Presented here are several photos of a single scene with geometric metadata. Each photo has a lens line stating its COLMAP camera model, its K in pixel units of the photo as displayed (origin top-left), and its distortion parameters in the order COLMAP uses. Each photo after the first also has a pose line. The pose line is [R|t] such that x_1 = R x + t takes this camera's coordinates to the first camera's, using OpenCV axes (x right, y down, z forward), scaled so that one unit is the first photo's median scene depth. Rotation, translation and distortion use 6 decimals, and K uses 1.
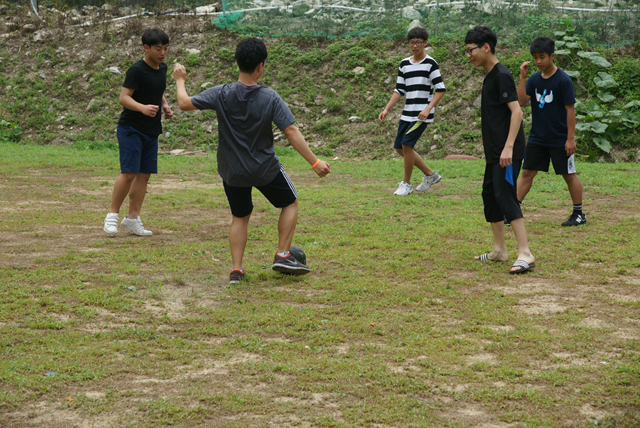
lens RADIAL K [[1733.9, 0, 317.9], [0, 1733.9, 210.7], [0, 0, 1]] dist [0.264126, 0.000000]
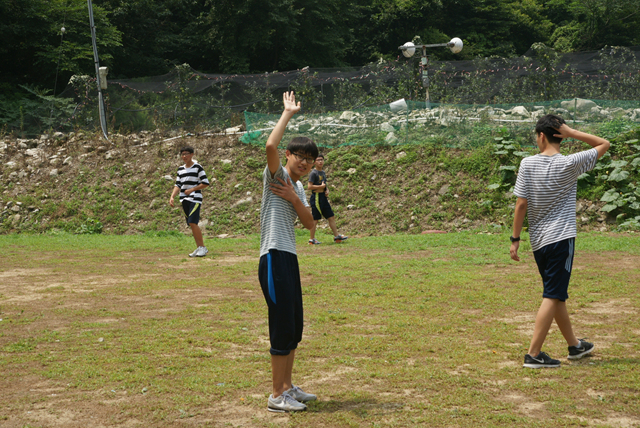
lens RADIAL K [[1455.3, 0, 296.7], [0, 1455.3, 209.1], [0, 0, 1]] dist [0.213330, 0.000000]
pose [[0.998012, -0.037397, 0.050731, -0.077344], [0.040137, 0.997728, -0.054113, 0.008301], [-0.048592, 0.056041, 0.997245, -0.122348]]
